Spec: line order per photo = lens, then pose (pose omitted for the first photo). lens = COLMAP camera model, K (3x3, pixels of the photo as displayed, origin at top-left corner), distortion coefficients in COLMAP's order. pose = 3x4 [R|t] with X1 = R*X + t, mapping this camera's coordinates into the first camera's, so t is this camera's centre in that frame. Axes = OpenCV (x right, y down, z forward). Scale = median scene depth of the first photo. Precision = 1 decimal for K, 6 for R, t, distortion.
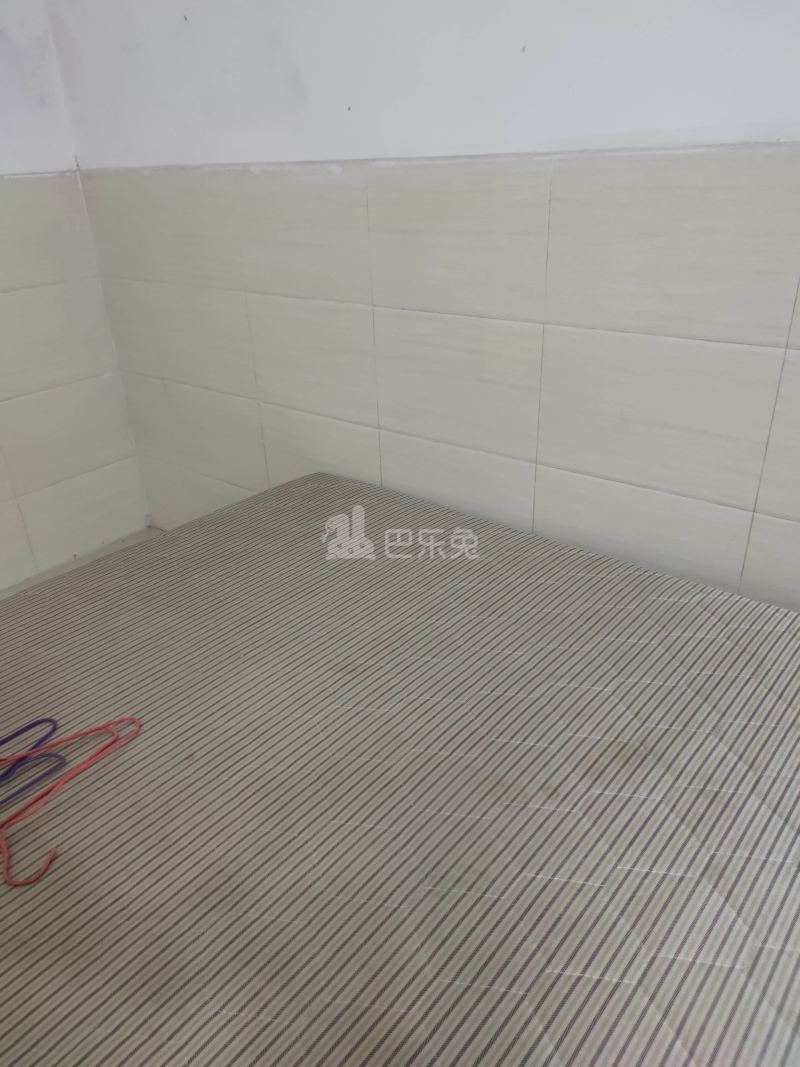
lens RADIAL K [[744.9, 0, 400.0], [0, 744.9, 533.5], [0, 0, 1]] dist [-0.004815, -0.001281]
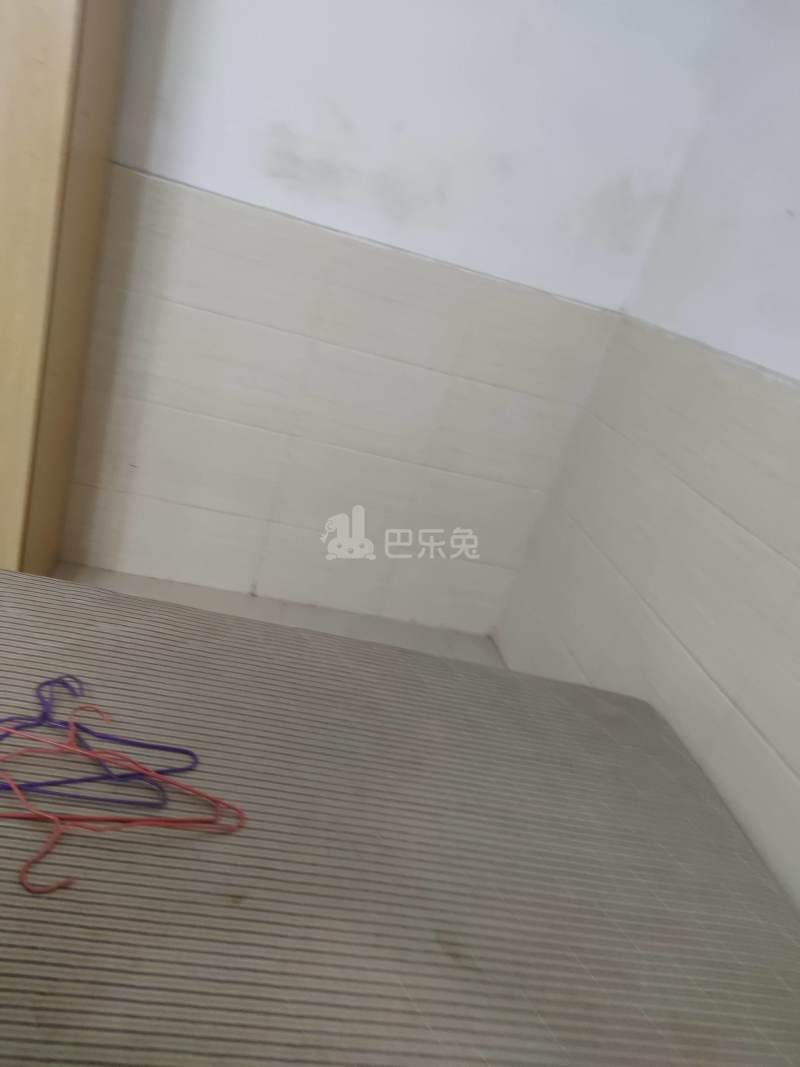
lens RADIAL K [[744.9, 0, 400.0], [0, 744.9, 533.5], [0, 0, 1]] dist [-0.004815, -0.001281]
pose [[0.691283, 0.483546, -0.536946, 0.065747], [-0.568167, 0.822858, 0.009545, -0.097403], [0.446445, 0.298477, 0.843563, 0.117326]]
